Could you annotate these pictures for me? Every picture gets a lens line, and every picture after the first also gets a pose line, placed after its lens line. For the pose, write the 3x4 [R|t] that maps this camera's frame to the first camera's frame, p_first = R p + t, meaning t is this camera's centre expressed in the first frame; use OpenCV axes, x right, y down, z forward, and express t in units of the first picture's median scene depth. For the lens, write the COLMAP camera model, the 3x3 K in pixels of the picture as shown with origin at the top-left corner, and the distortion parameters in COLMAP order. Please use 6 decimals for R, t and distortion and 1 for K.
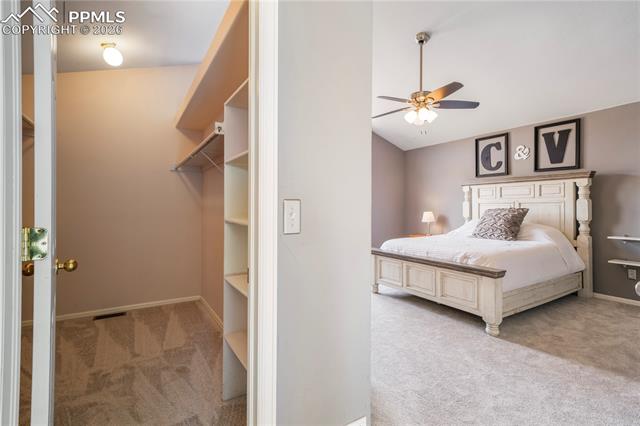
lens RADIAL K [[294.2, 0, 322.1], [0, 294.2, 208.6], [0, 0, 1]] dist [-0.002393, -0.000195]
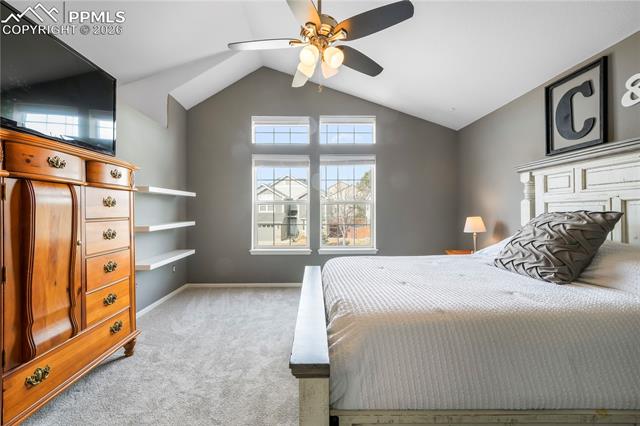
lens RADIAL K [[271.0, 0, 318.2], [0, 271.0, 208.0], [0, 0, 1]] dist [0.001433, 0.000517]
pose [[0.854119, -0.002996, -0.520068, 0.455507], [-0.003278, 0.999933, -0.011143, -0.000506], [0.520067, 0.011222, 0.854052, 0.369909]]
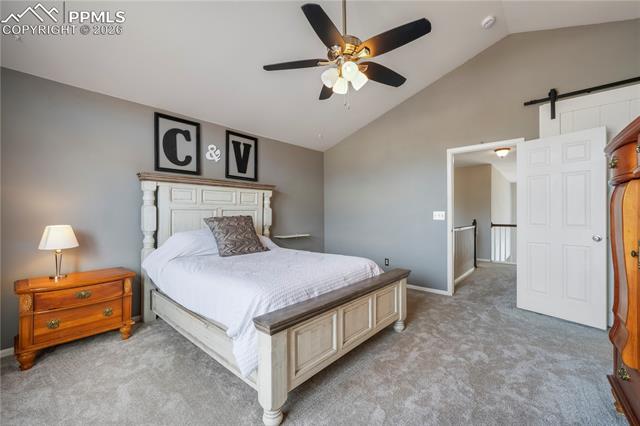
lens RADIAL K [[260.5, 0, 323.5], [0, 260.5, 213.8], [0, 0, 1]] dist [0.000617, 0.000056]
pose [[-0.266150, 0.005828, 0.963914, -0.155783], [0.010345, 0.999941, -0.003189, -0.001813], [-0.963876, 0.009123, -0.266195, 0.857146]]
